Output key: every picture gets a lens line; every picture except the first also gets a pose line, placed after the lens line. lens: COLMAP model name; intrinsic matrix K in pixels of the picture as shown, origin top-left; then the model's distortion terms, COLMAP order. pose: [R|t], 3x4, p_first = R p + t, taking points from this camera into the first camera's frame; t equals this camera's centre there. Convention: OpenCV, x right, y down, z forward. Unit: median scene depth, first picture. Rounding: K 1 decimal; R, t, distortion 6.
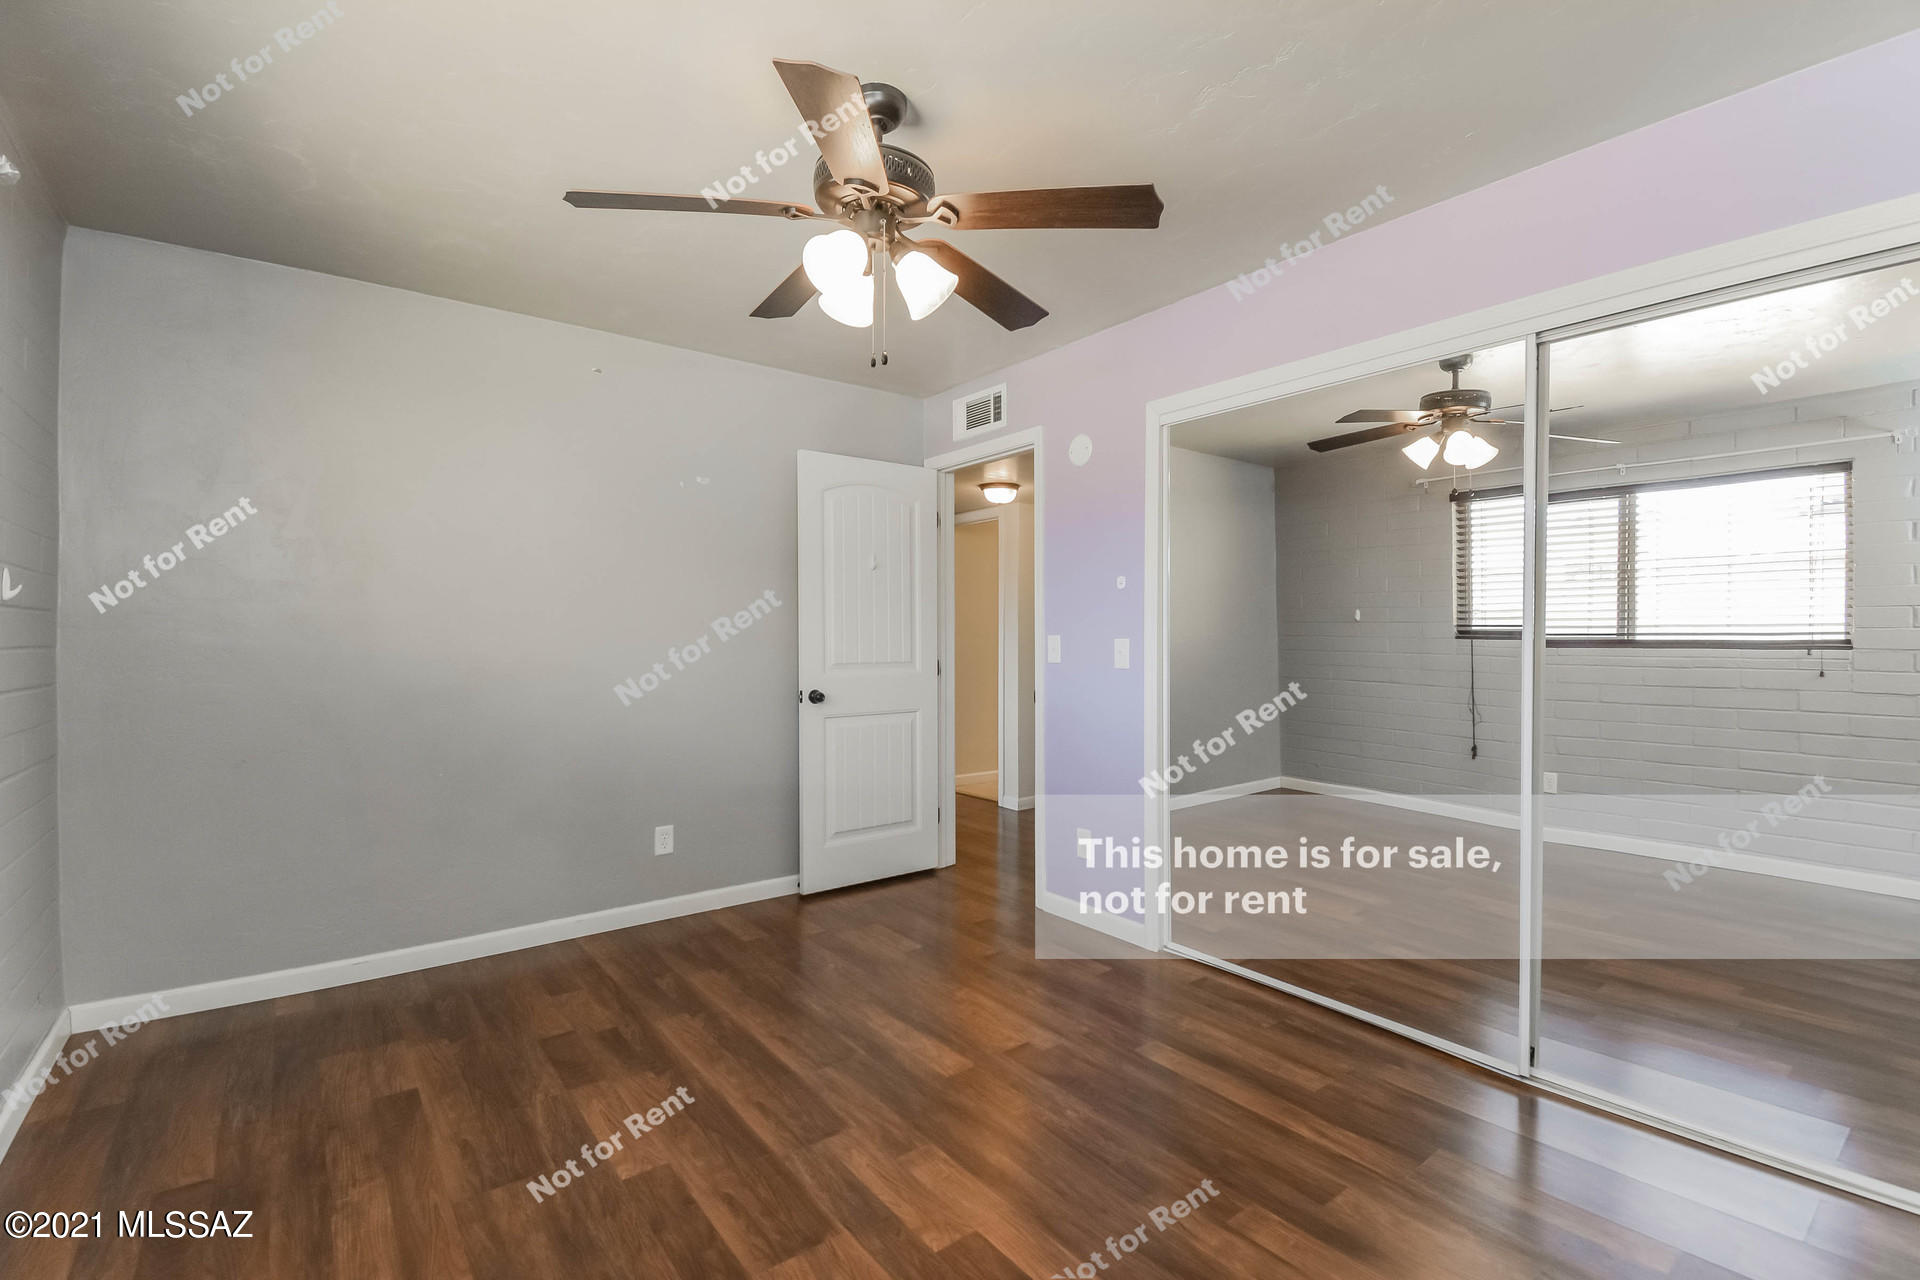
lens RADIAL K [[843.9, 0, 960.0], [0, 843.9, 643.5], [0, 0, 1]] dist [0.026307, -0.006308]
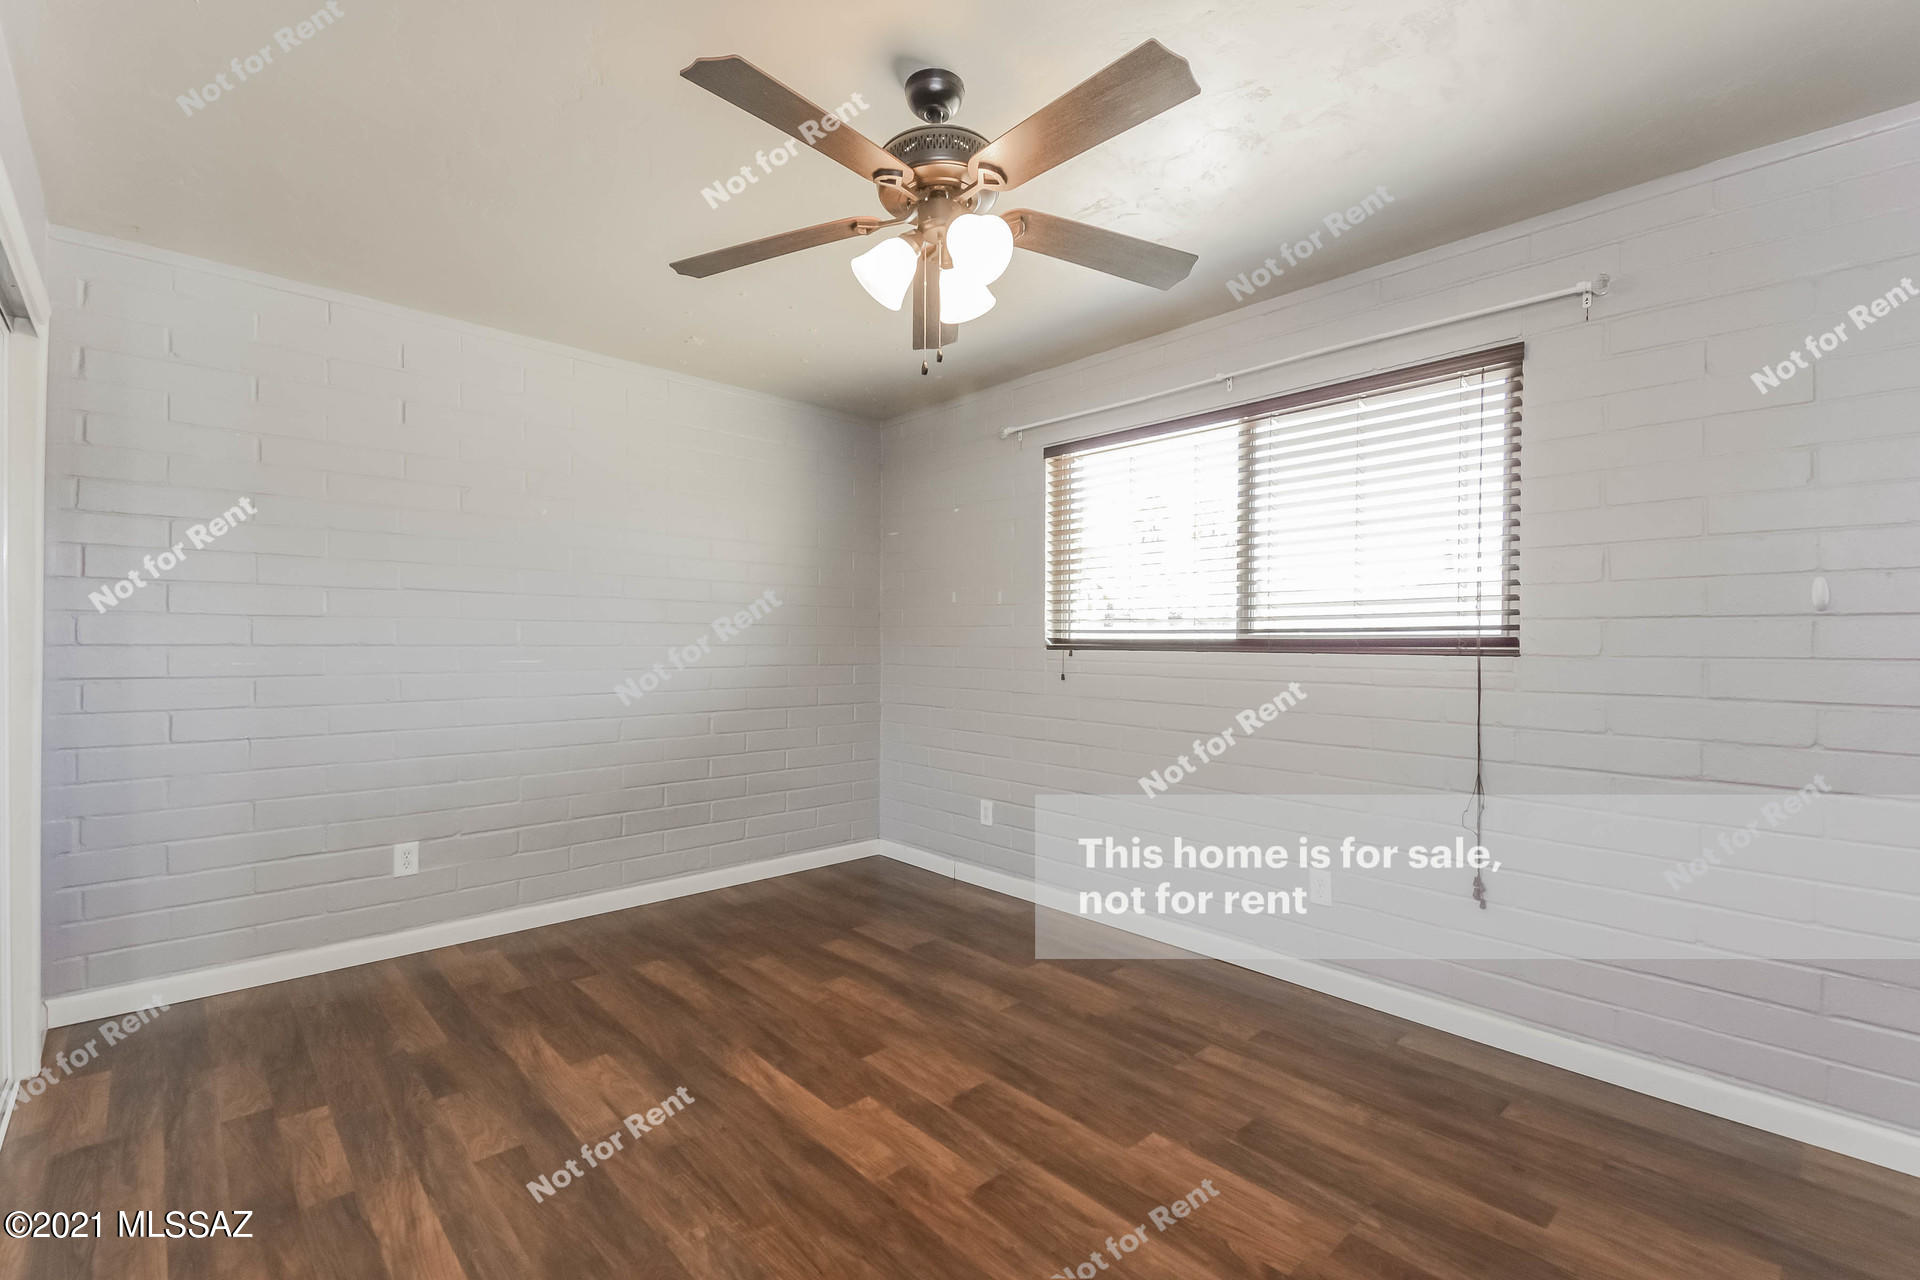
lens RADIAL K [[843.9, 0, 961.7], [0, 843.9, 642.8], [0, 0, 1]] dist [0.026307, -0.006308]
pose [[-0.995926, -0.005833, -0.089989, -0.042705], [-0.006000, 0.999981, 0.001584, -0.007829], [0.089978, 0.002118, -0.995942, 1.984920]]
